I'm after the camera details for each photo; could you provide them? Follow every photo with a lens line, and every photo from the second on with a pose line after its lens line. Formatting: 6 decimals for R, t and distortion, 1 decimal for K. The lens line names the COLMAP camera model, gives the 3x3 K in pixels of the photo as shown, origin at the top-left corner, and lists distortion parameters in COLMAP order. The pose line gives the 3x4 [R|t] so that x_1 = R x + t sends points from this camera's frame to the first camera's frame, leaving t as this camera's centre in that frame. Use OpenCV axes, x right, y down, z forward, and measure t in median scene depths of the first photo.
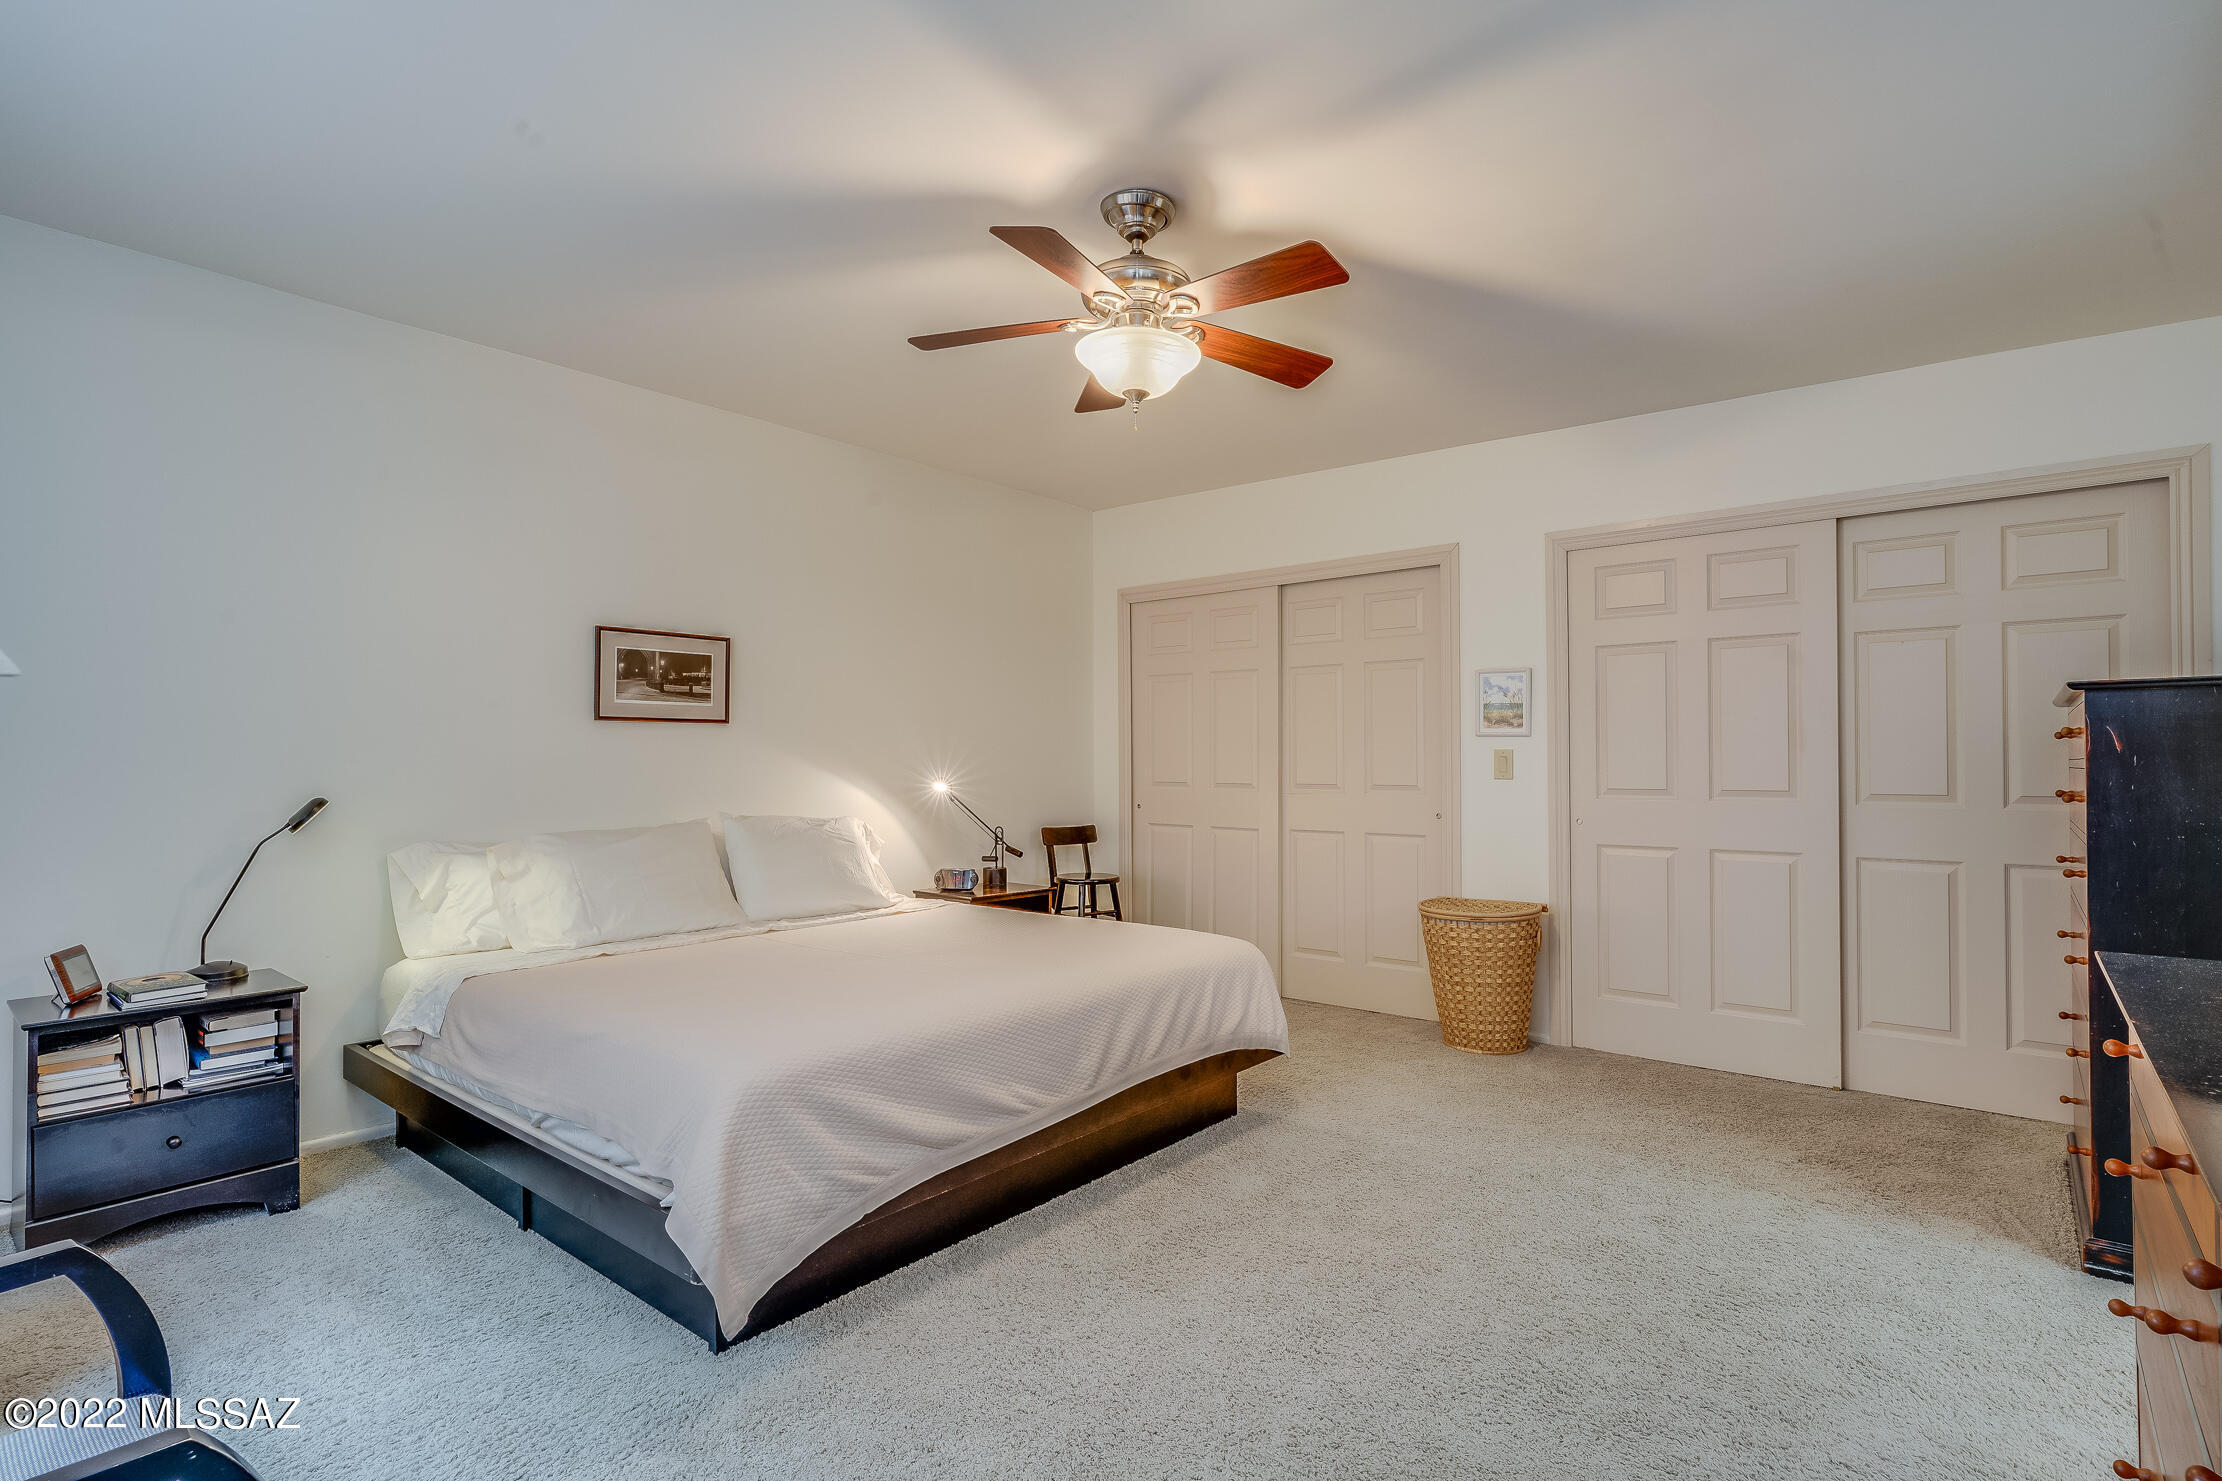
lens RADIAL K [[1084.7, 0, 1111.0], [0, 1084.7, 740.5], [0, 0, 1]] dist [-0.002162, 0.001128]
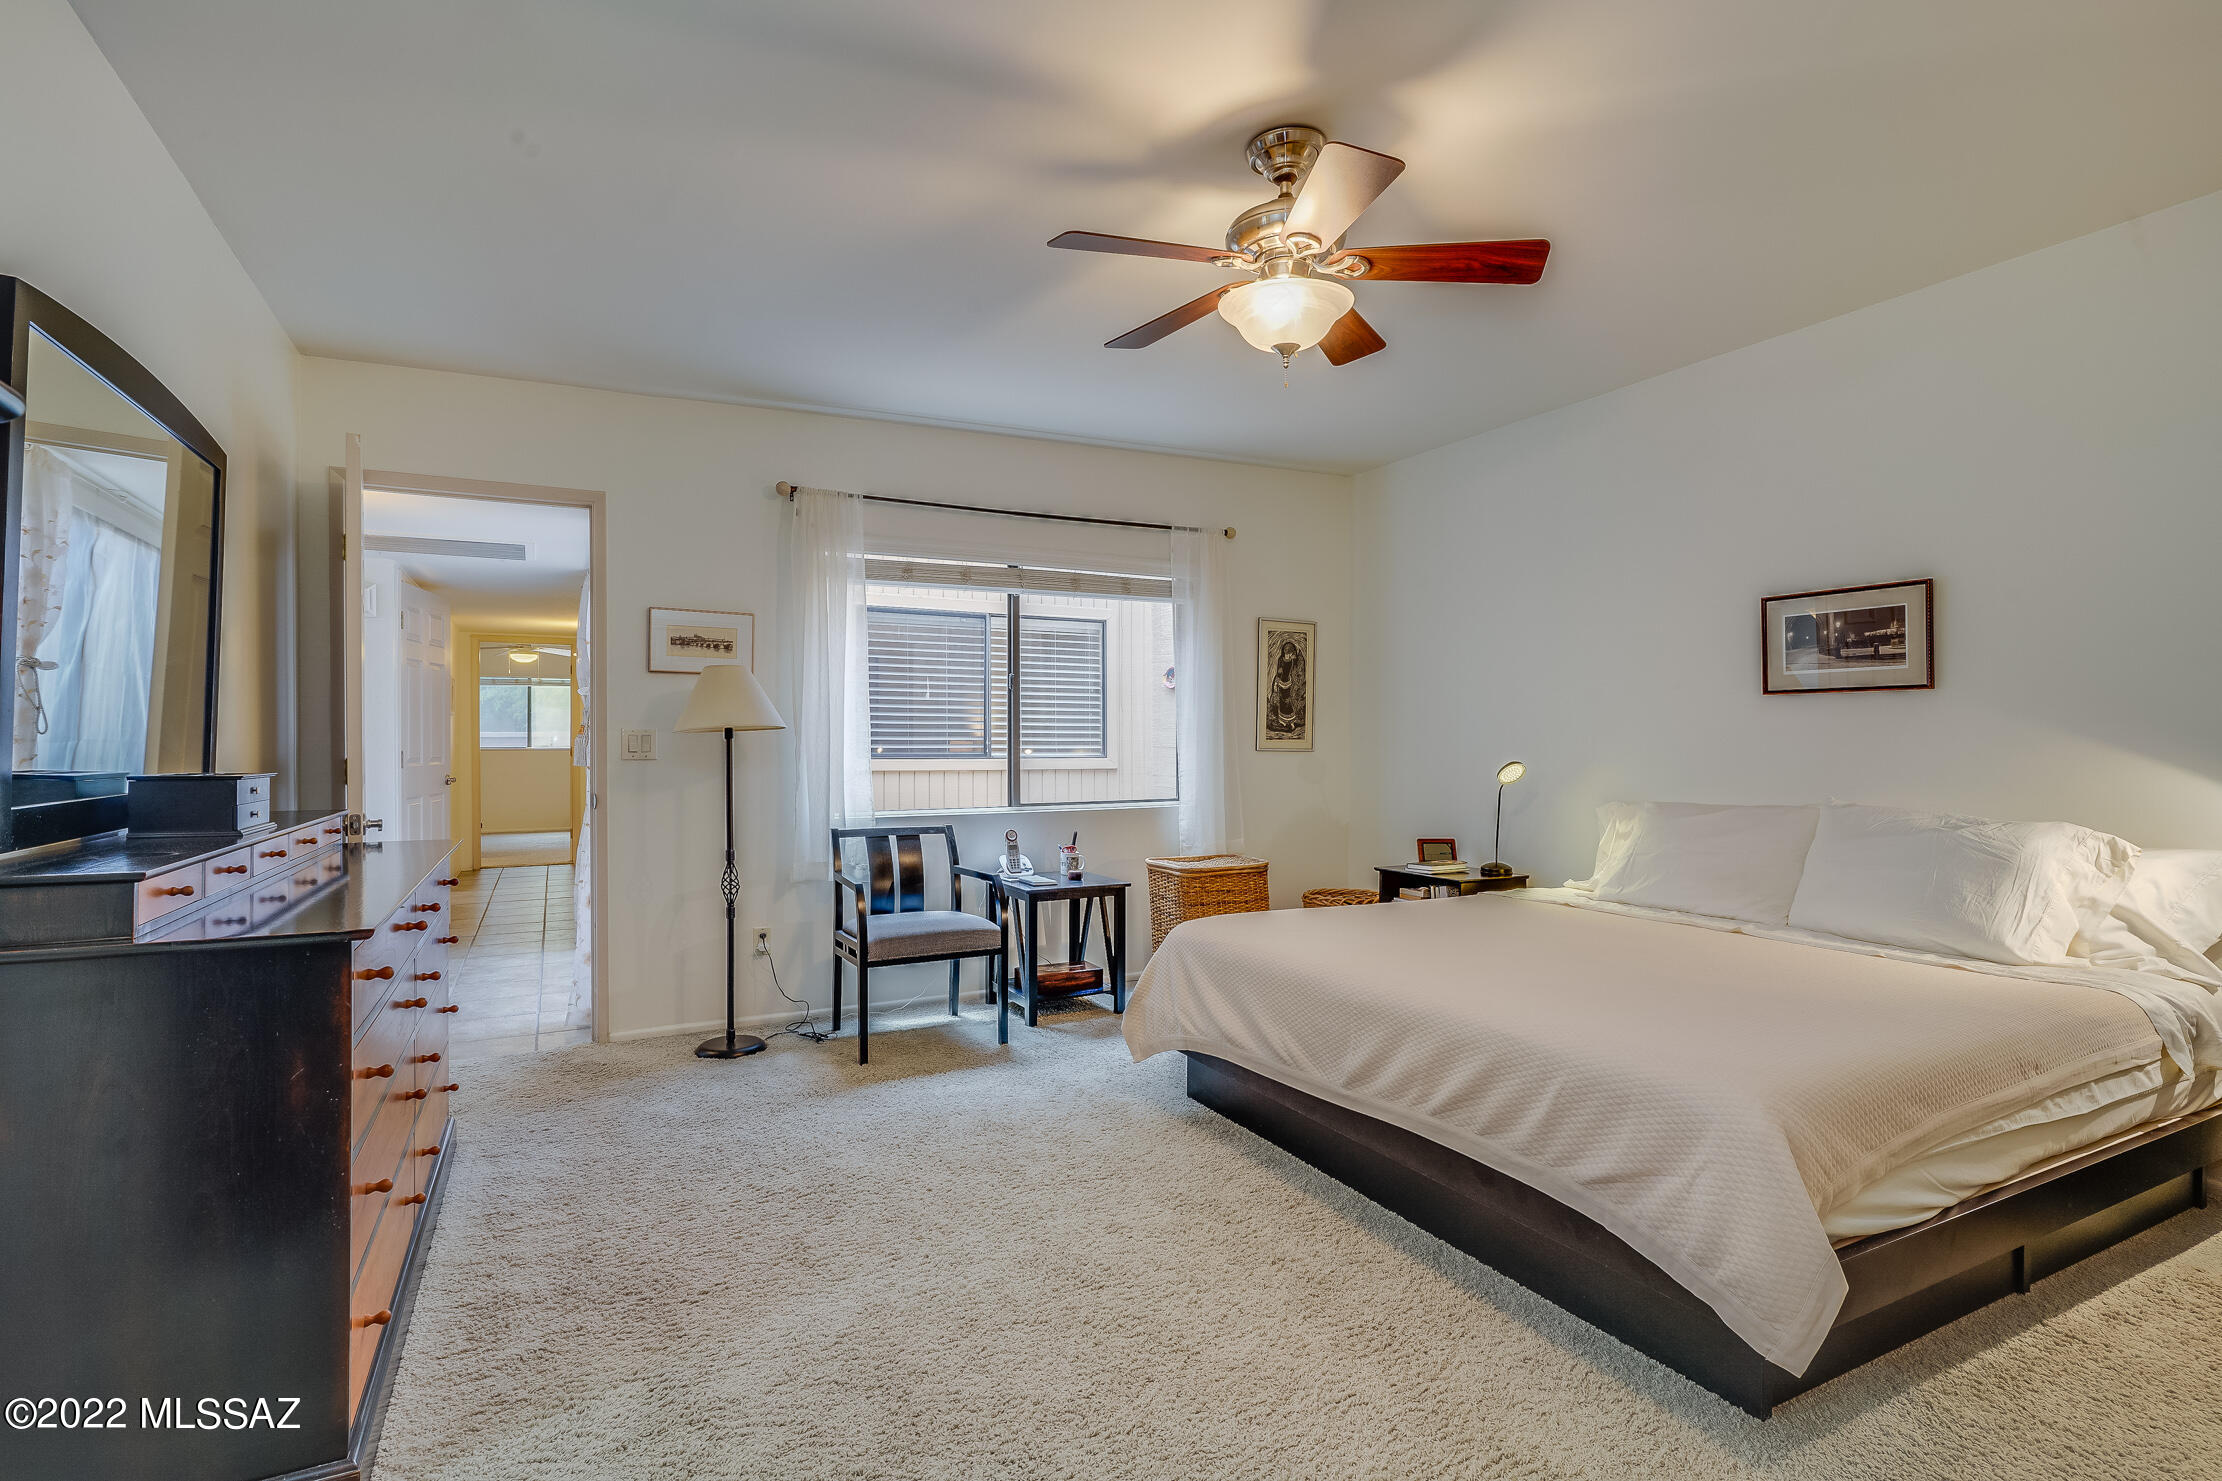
lens RADIAL K [[1084.7, 0, 1111.0], [0, 1084.7, 740.5], [0, 0, 1]] dist [-0.002162, 0.001128]
pose [[-0.389852, 0.008431, -0.920839, 0.625235], [0.021570, 0.999767, 0.000022, 0.009340], [0.920625, -0.019853, -0.389944, 0.800577]]
